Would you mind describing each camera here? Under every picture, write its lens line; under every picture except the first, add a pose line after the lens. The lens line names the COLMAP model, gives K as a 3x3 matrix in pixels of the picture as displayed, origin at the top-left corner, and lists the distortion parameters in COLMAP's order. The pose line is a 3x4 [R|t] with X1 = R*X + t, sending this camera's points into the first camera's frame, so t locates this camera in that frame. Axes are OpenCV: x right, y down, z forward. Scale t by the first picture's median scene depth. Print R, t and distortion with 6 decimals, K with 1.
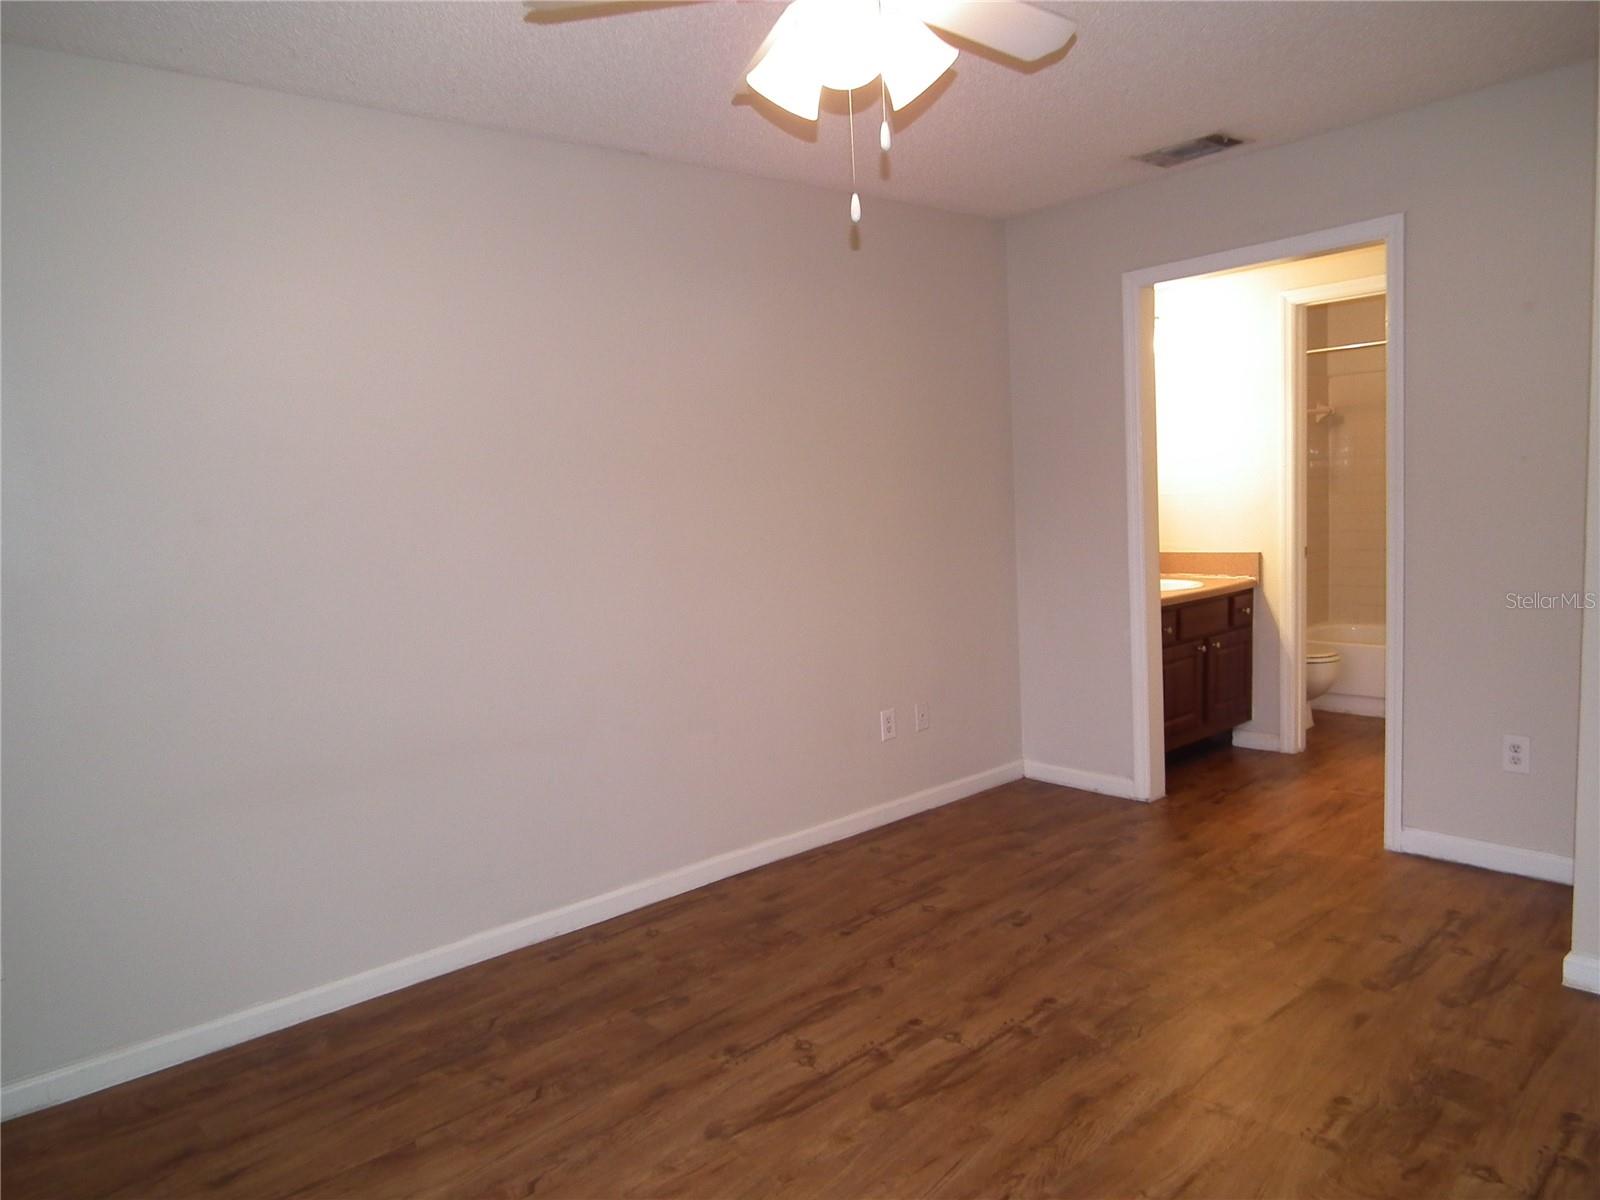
lens RADIAL K [[1101.1, 0, 798.3], [0, 1101.1, 616.2], [0, 0, 1]] dist [-0.004403, -0.012572]
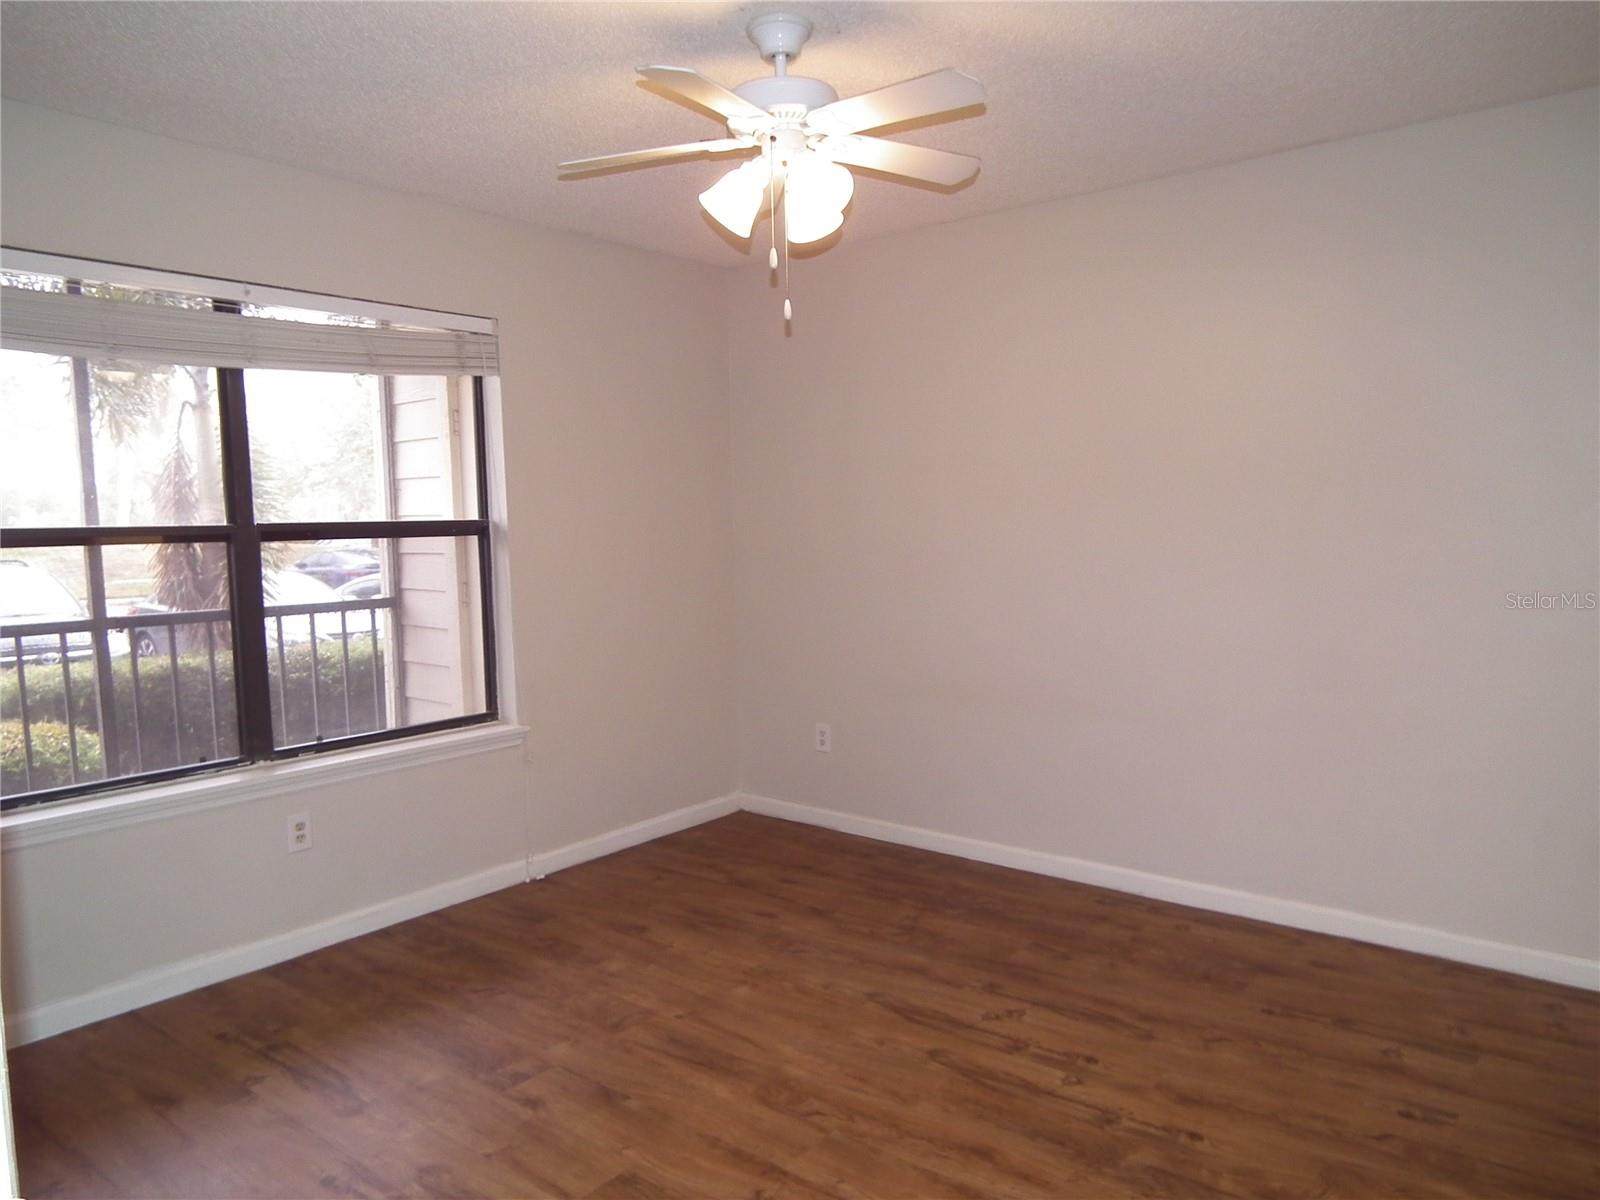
lens RADIAL K [[1101.1, 0, 798.3], [0, 1101.1, 616.2], [0, 0, 1]] dist [-0.004403, -0.012572]
pose [[0.170416, 0.143661, -0.974843, 0.974259], [-0.108533, 0.986032, 0.126337, -0.116510], [0.979377, 0.084273, 0.183628, 0.543875]]
